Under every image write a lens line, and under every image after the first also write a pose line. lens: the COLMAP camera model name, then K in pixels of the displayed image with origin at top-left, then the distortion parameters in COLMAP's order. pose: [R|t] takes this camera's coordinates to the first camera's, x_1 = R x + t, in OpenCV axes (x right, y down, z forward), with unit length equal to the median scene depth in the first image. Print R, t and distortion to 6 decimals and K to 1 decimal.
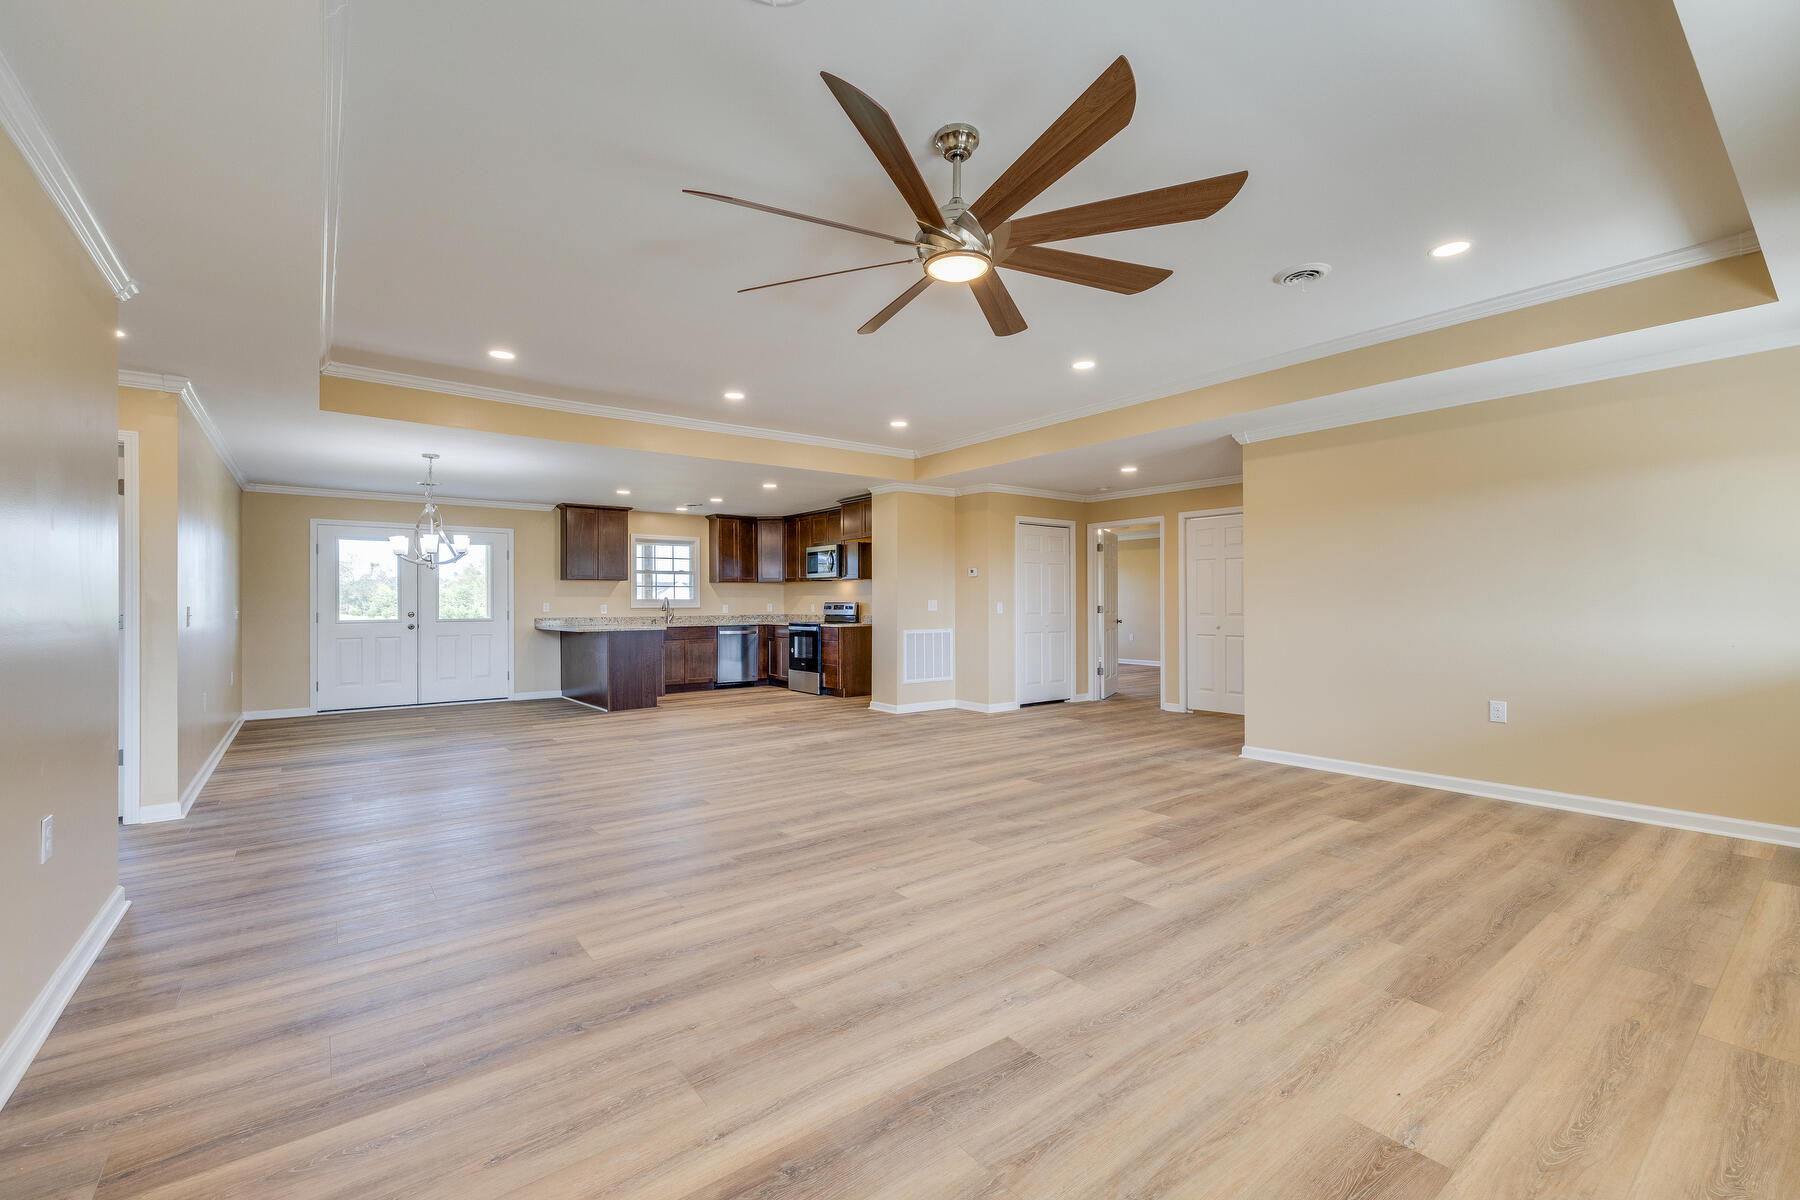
lens RADIAL K [[761.8, 0, 900.9], [0, 761.8, 598.4], [0, 0, 1]] dist [0.000180, 0.000534]
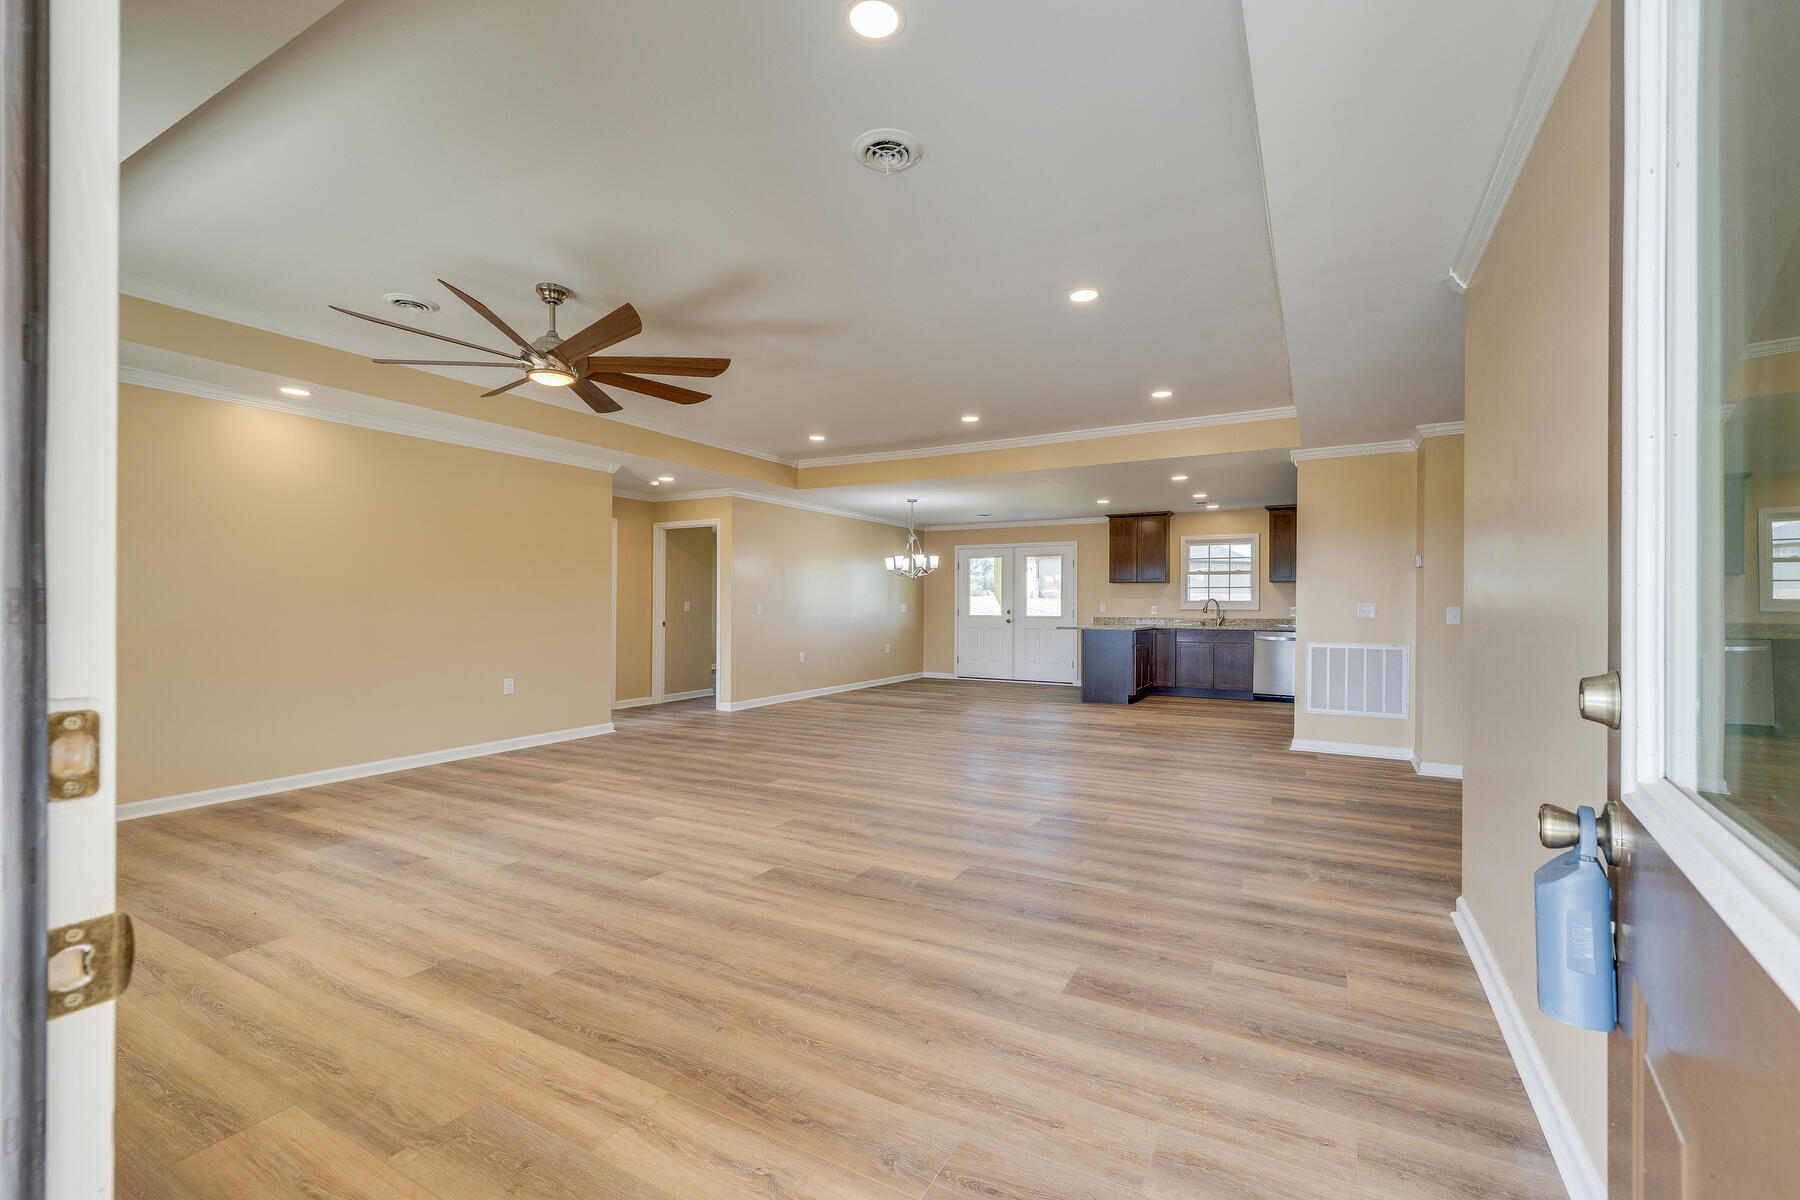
lens RADIAL K [[761.8, 0, 903.6], [0, 761.8, 602.0], [0, 0, 1]] dist [0.000180, 0.000534]
pose [[0.397481, 0.003292, -0.917605, 0.472037], [-0.000840, 0.999994, 0.003224, -0.000372], [0.917610, -0.000511, 0.397481, 0.288715]]
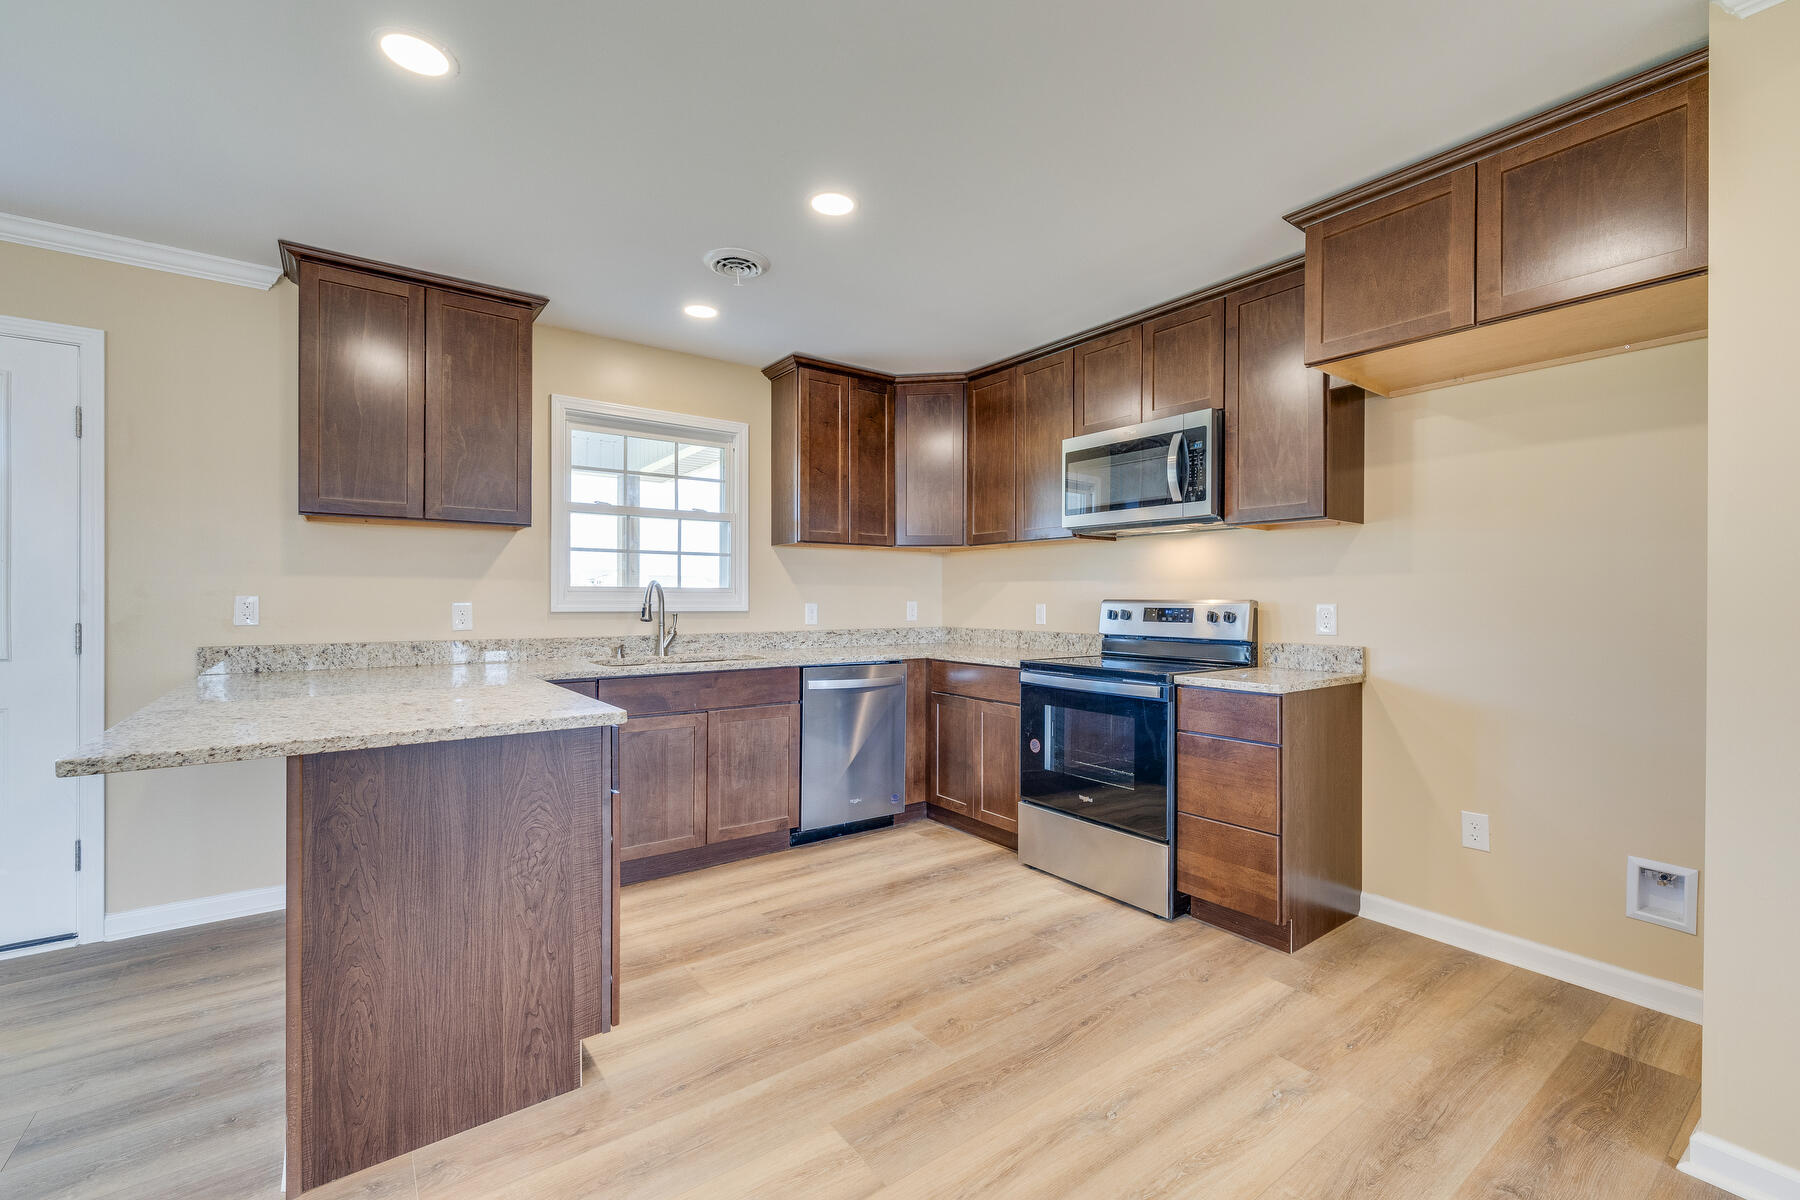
lens RADIAL K [[761.8, 0, 904.1], [0, 761.8, 596.1], [0, 0, 1]] dist [0.000180, 0.000534]
pose [[0.999795, 0.009092, -0.018088, -0.209069], [-0.009004, 0.999947, 0.004941, 0.002740], [0.018132, -0.004777, 0.999824, 0.727559]]
